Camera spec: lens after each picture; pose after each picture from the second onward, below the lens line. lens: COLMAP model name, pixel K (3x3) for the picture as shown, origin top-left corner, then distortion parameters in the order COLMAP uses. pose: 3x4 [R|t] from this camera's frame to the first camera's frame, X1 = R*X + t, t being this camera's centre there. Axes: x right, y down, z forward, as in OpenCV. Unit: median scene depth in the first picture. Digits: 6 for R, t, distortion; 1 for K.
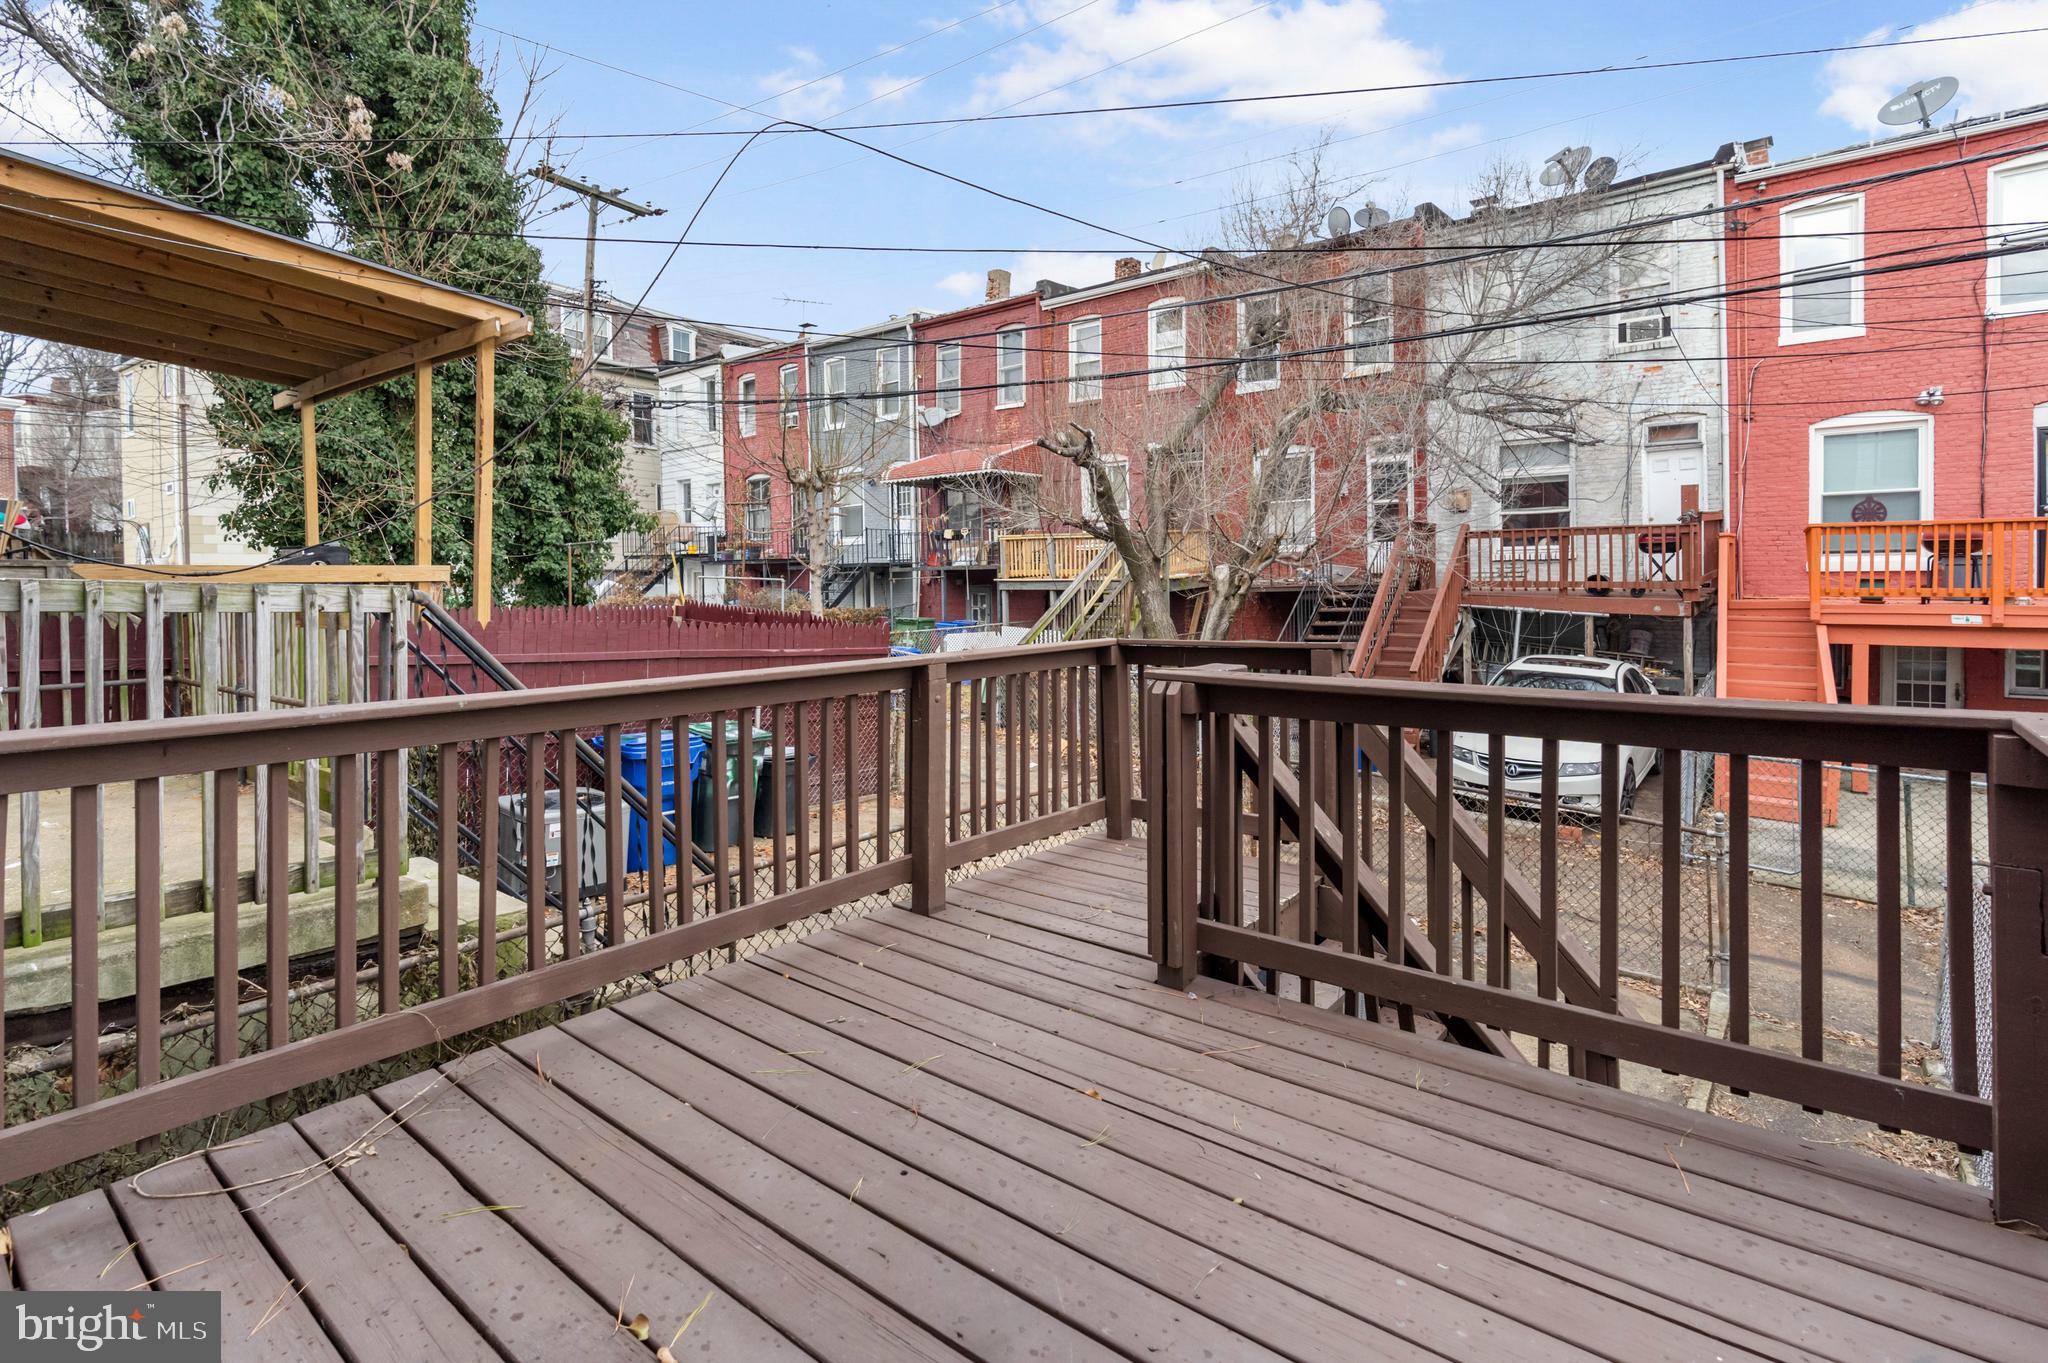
lens RADIAL K [[954.5, 0, 1030.1], [0, 954.5, 589.0], [0, 0, 1]] dist [0.001052, 0.000500]
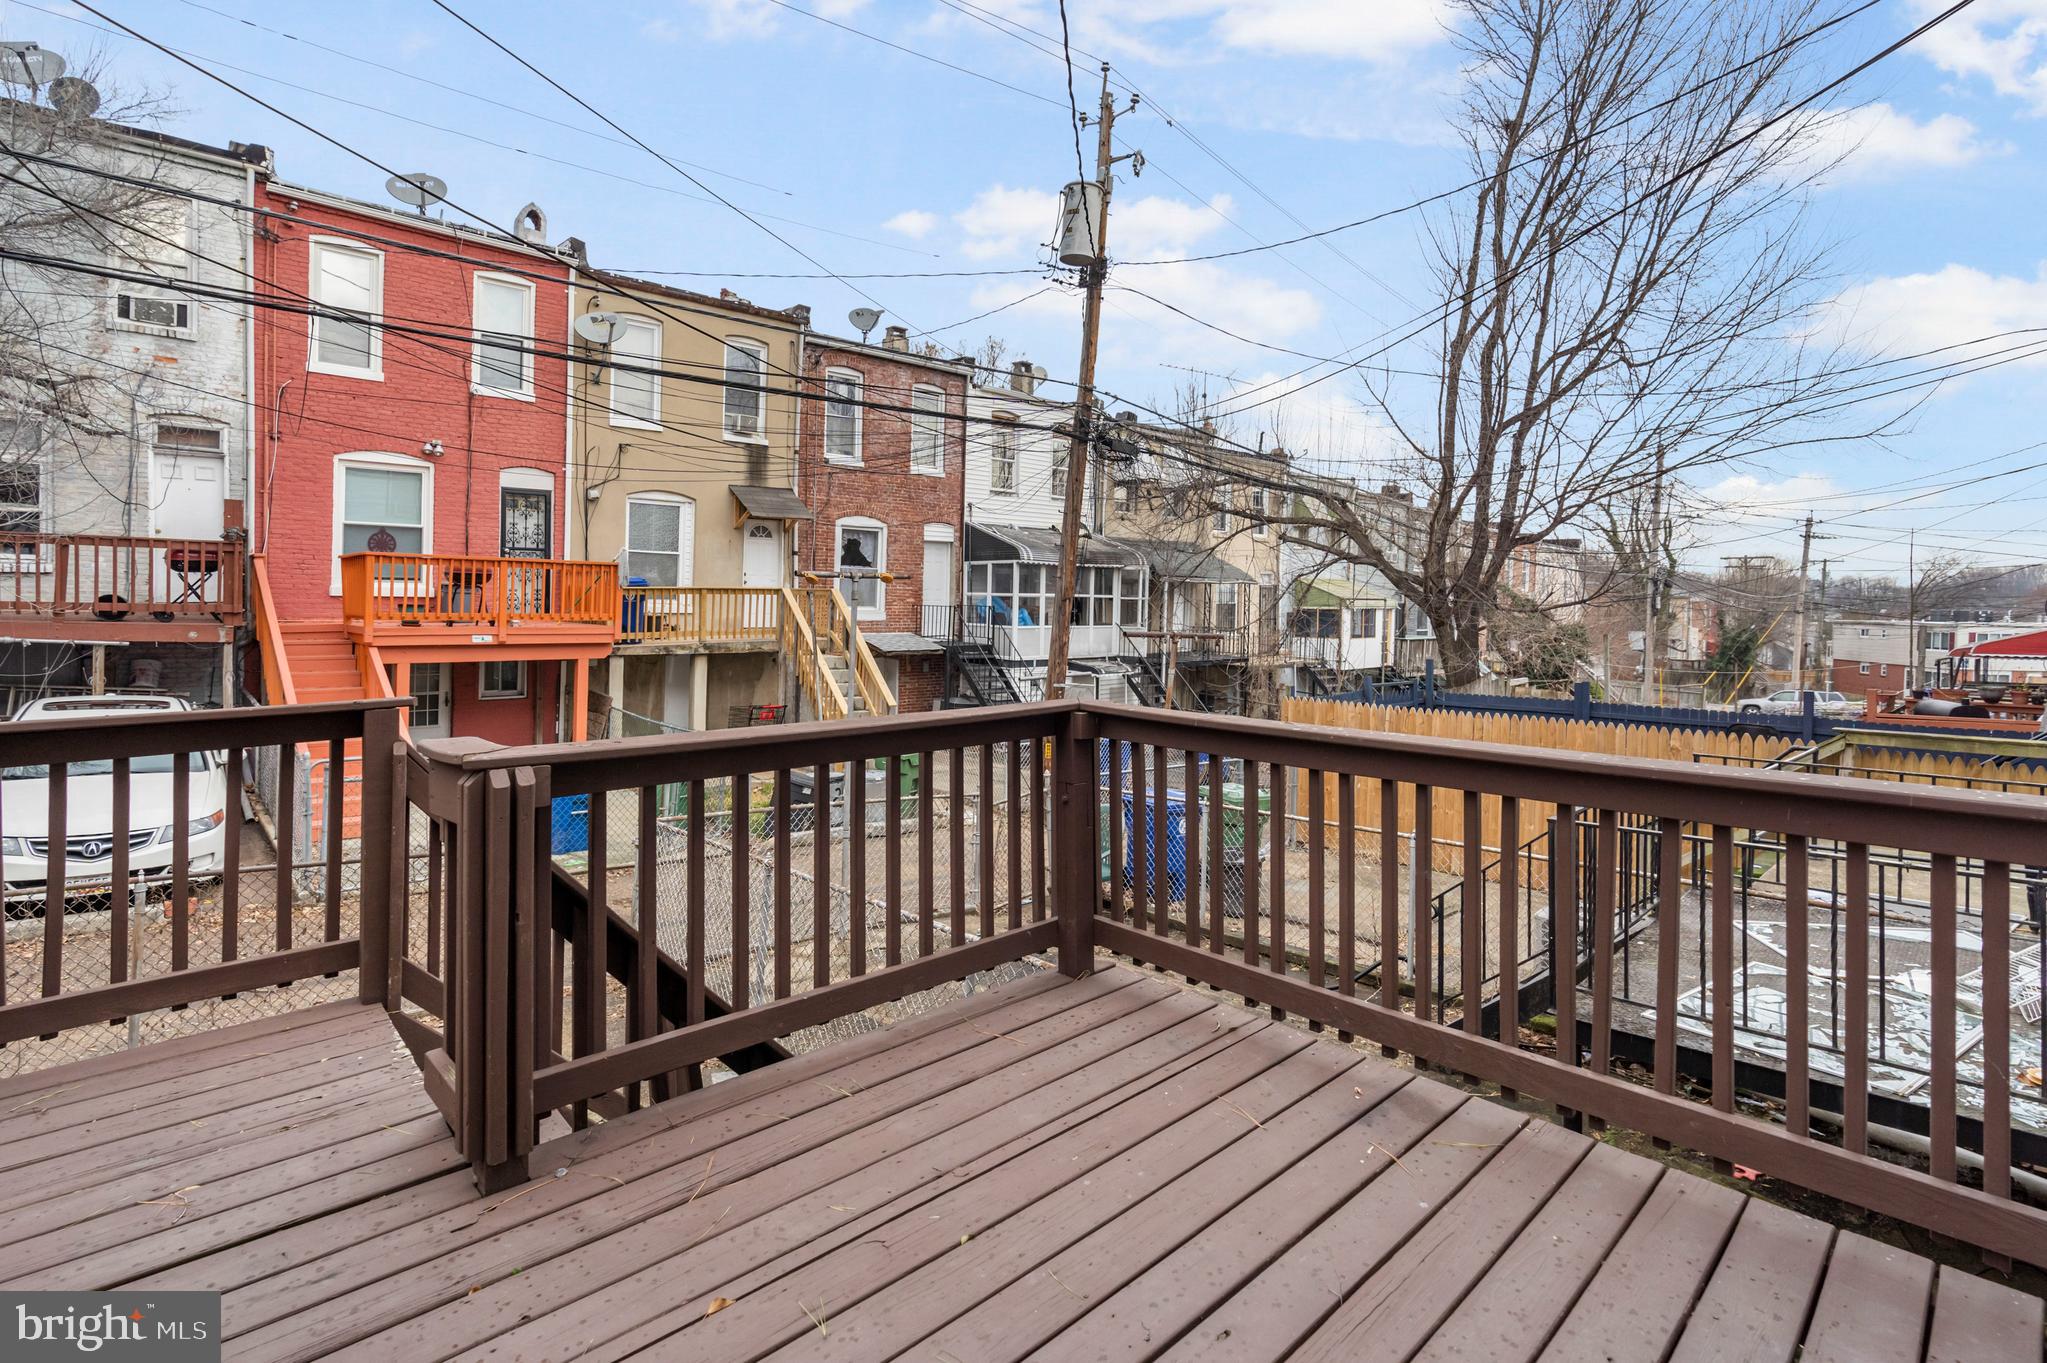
lens RADIAL K [[954.1, 0, 1028.0], [0, 954.1, 619.6], [0, 0, 1]] dist [0.001052, 0.000500]
pose [[0.169819, -0.005266, 0.985461, -0.084063], [-0.006936, 0.999955, 0.006539, -0.004338], [-0.985451, -0.007945, 0.169775, 0.080953]]
